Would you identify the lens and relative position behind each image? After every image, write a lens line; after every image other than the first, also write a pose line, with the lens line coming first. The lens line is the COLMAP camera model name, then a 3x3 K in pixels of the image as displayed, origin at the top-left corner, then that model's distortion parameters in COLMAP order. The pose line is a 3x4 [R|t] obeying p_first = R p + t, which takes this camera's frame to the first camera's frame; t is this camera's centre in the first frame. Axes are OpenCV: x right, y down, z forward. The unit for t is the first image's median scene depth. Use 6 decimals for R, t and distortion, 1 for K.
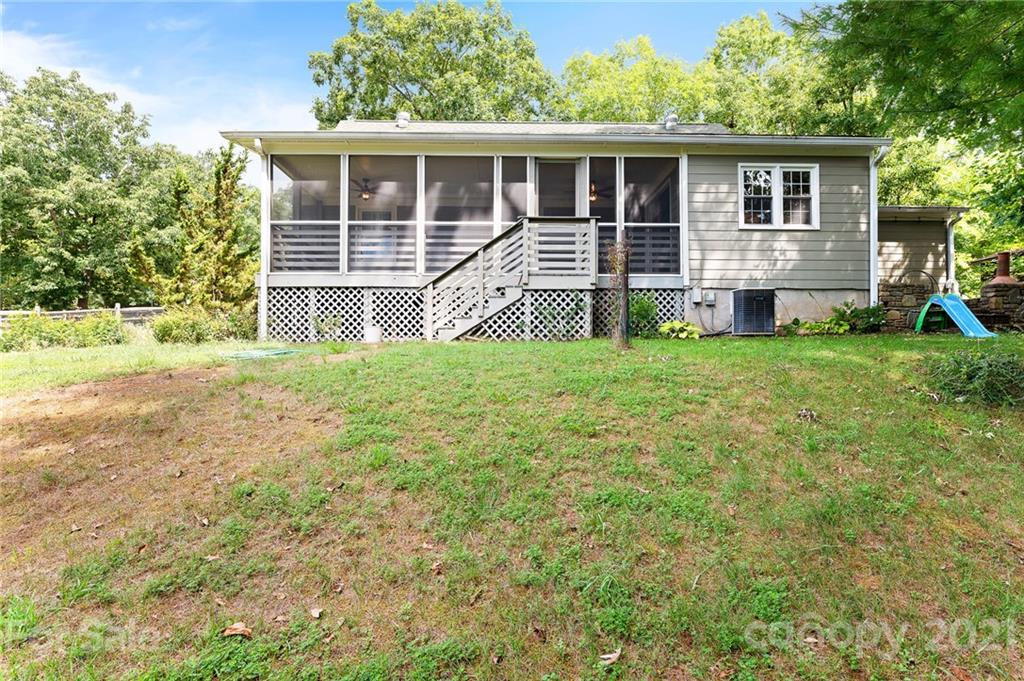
lens RADIAL K [[515.5, 0, 512.0], [0, 515.5, 340.5], [0, 0, 1]] dist [-0.001896, -0.000087]
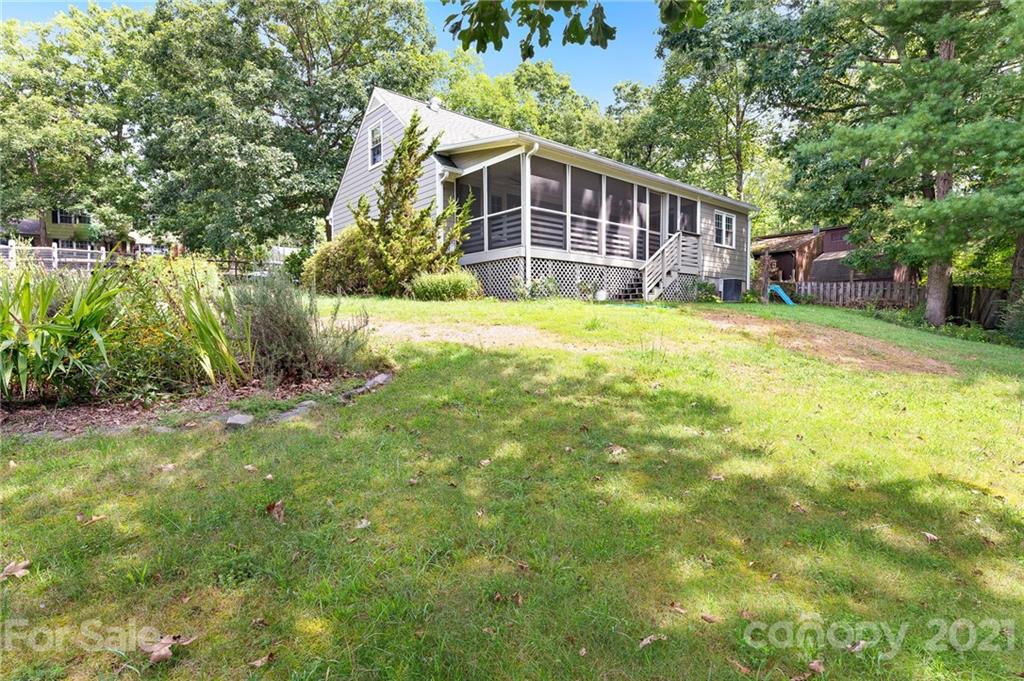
lens RADIAL K [[515.5, 0, 512.0], [0, 515.5, 340.5], [0, 0, 1]] dist [-0.001896, -0.000087]
pose [[0.773844, -0.025057, 0.632881, -1.319611], [-0.015217, 0.998193, 0.058126, 0.030445], [-0.633194, -0.054611, 0.772065, 0.007407]]
